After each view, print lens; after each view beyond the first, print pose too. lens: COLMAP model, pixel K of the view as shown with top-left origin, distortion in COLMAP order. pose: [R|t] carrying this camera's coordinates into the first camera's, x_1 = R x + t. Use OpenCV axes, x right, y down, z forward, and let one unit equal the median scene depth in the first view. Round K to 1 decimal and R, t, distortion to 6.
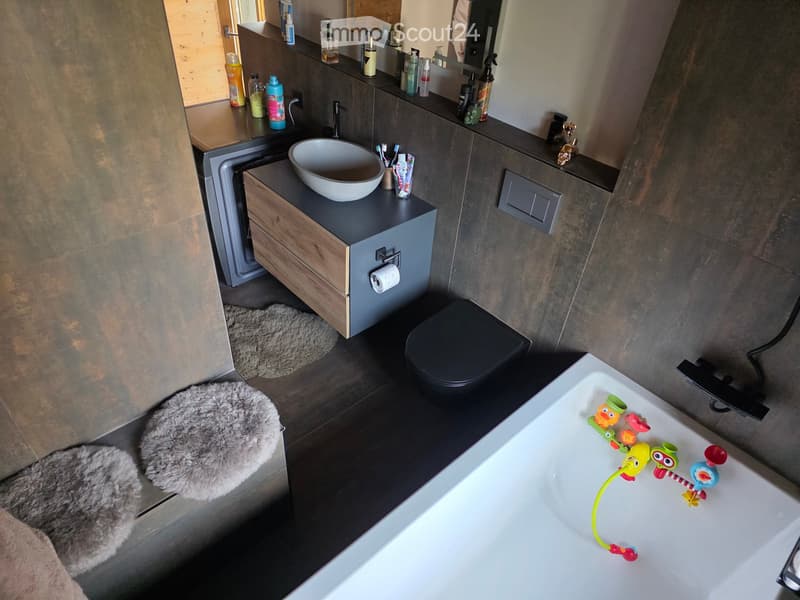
lens RADIAL K [[532.3, 0, 396.6], [0, 532.3, 303.2], [0, 0, 1]] dist [0.076720, -0.066347]
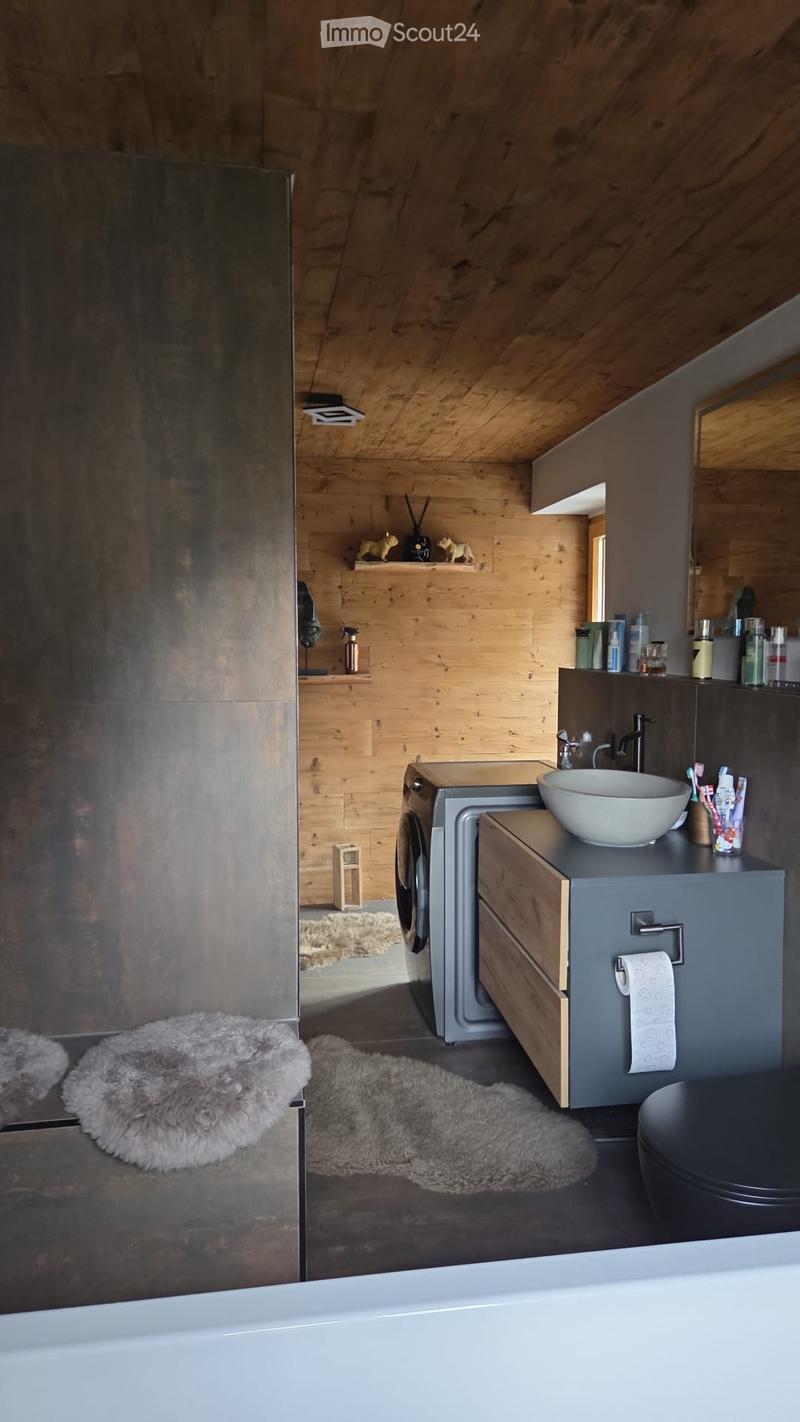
lens RADIAL K [[948.4, 0, 408.7], [0, 948.4, 706.2], [0, 0, 1]] dist [0.056578, 0.000444]
pose [[0.836884, -0.015509, -0.547160, 0.276200], [-0.310056, 0.810344, -0.497201, 0.253216], [0.451099, 0.585750, 0.673355, 0.151474]]
